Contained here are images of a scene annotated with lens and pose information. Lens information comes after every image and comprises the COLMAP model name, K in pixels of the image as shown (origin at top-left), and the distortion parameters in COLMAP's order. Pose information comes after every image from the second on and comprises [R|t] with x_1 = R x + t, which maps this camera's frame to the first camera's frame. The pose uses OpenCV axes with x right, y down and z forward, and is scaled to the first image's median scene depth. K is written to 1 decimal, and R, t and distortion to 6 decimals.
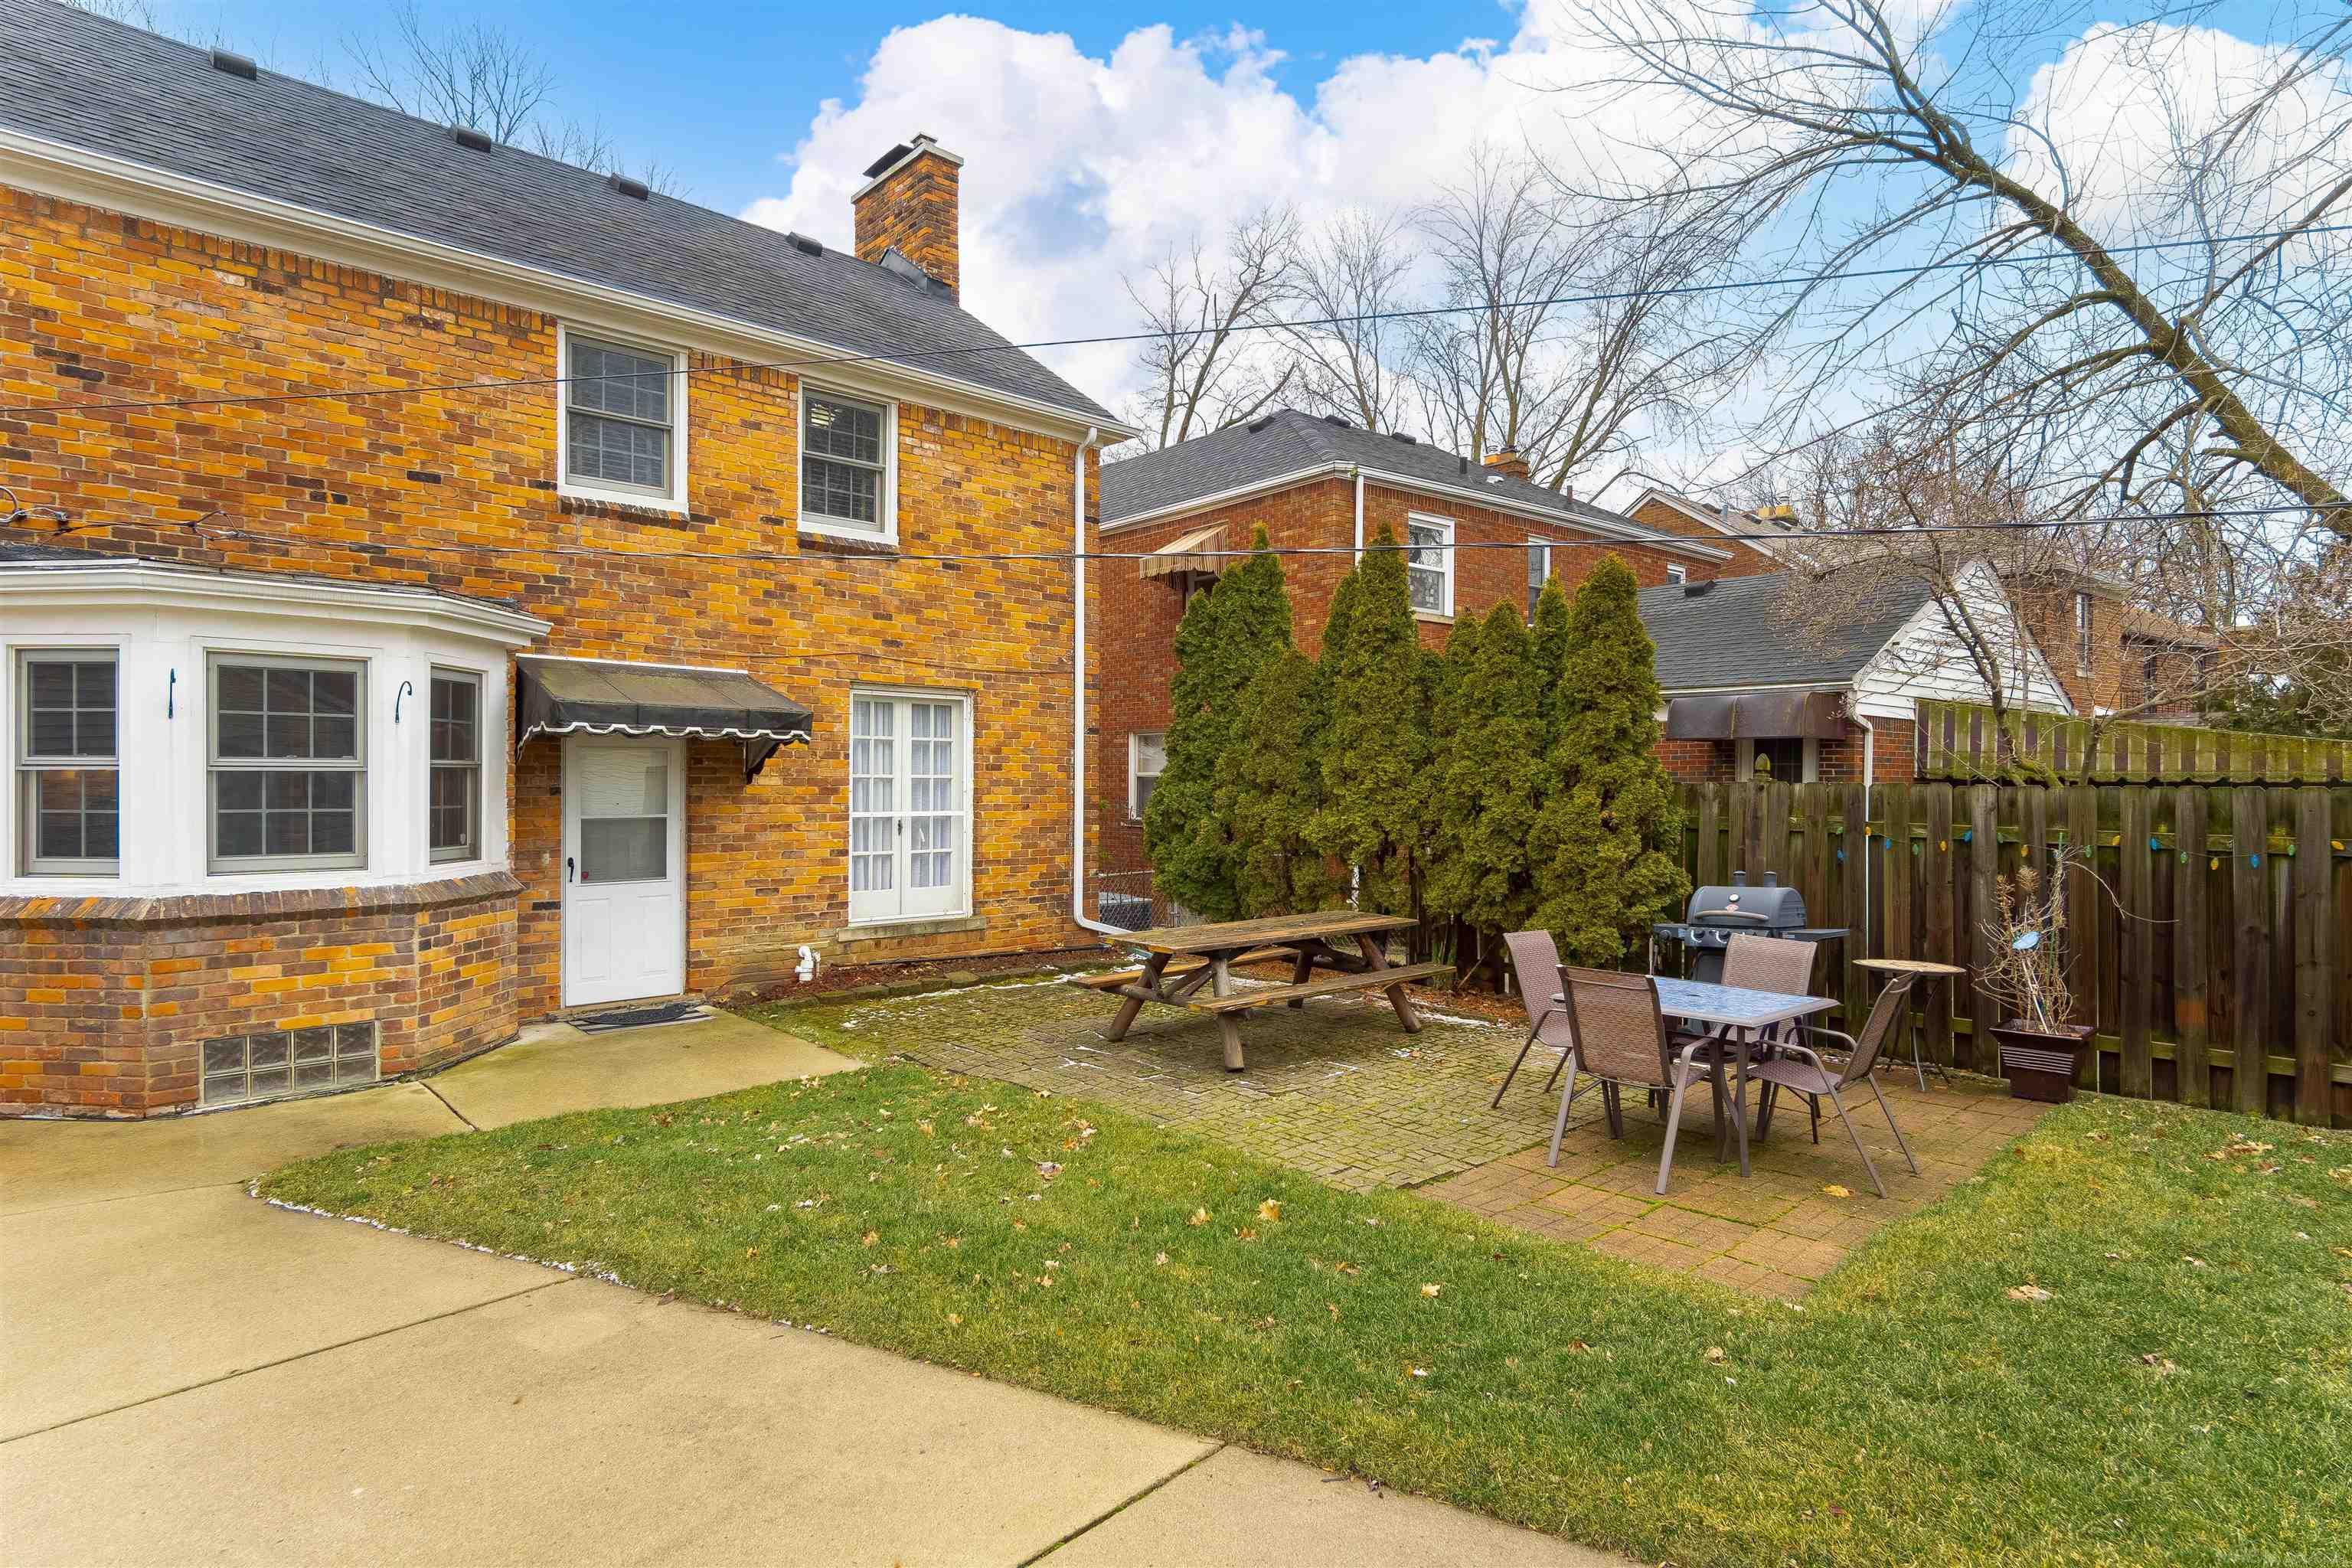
lens RADIAL K [[1752.9, 0, 1313.6], [0, 1752.9, 781.8], [0, 0, 1]] dist [-0.010229, 0.021924]
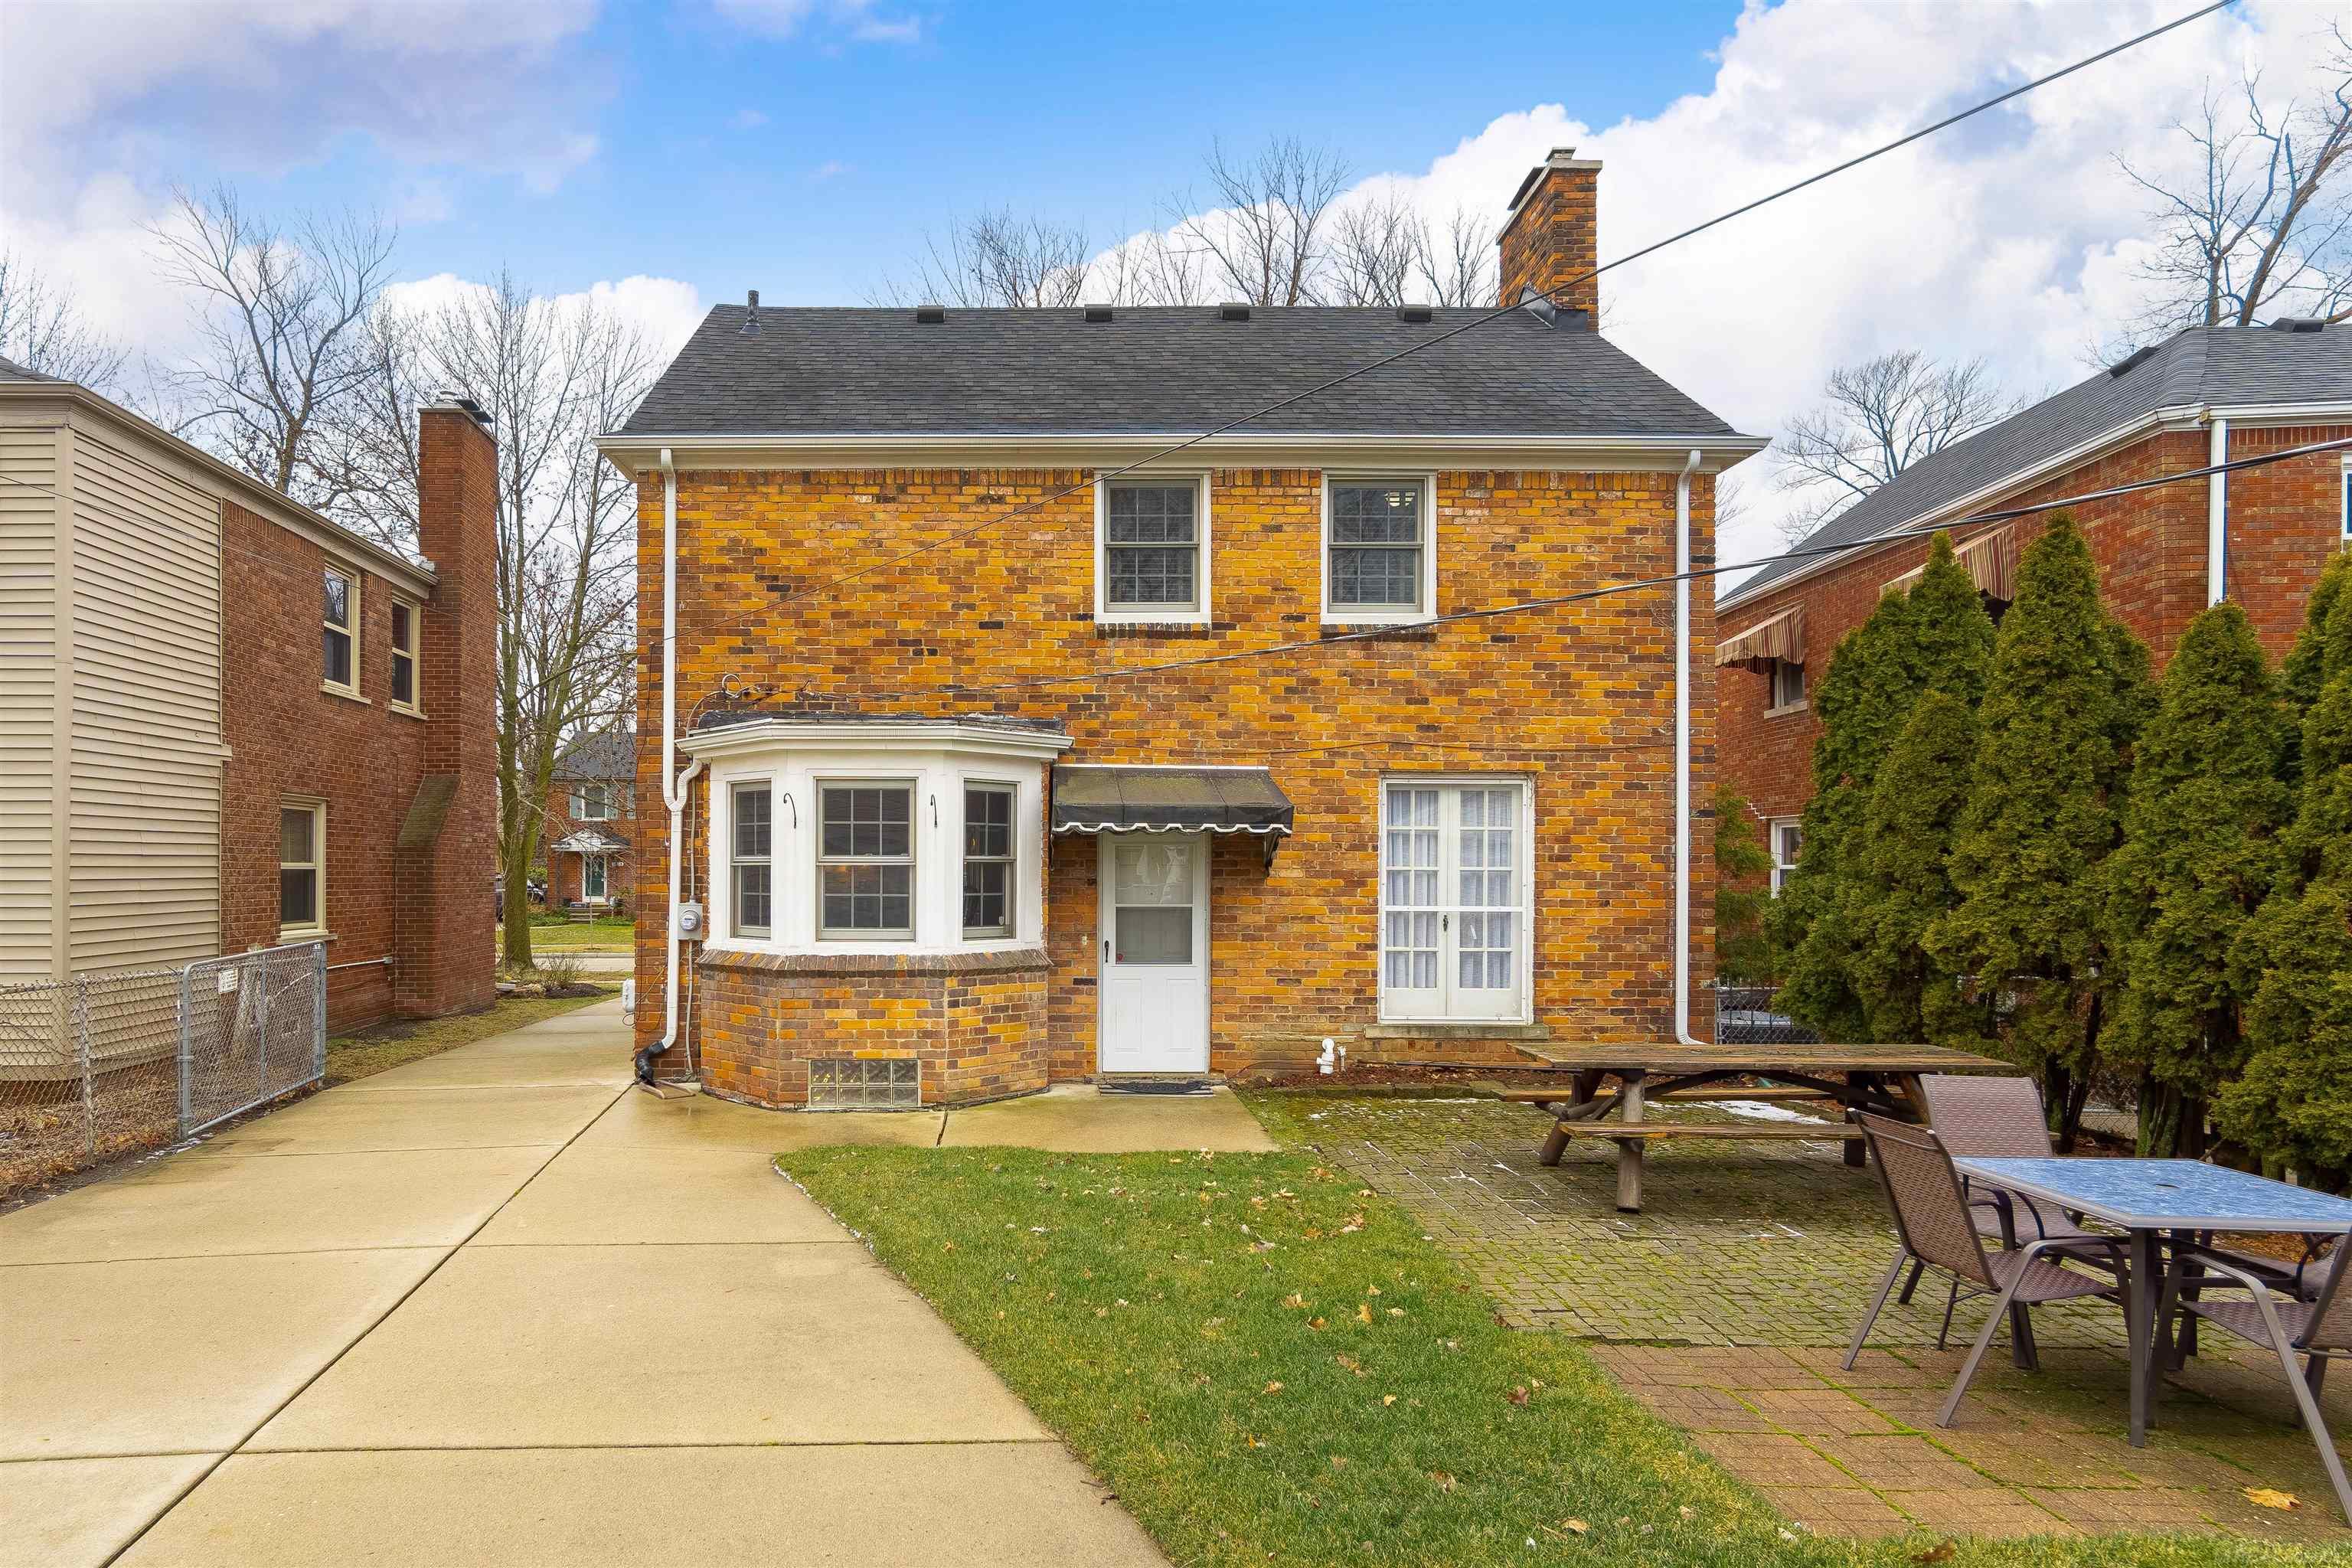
lens RADIAL K [[5031.7, 0, 1176.0], [0, 5031.7, 784.0], [0, 0, 1]] dist [0.019509, 0.145053]
pose [[0.310375, -0.020241, -0.950399, 2.484727], [-0.003041, 0.999747, -0.022285, 0.013160], [0.950609, 0.009807, 0.310235, 0.027199]]
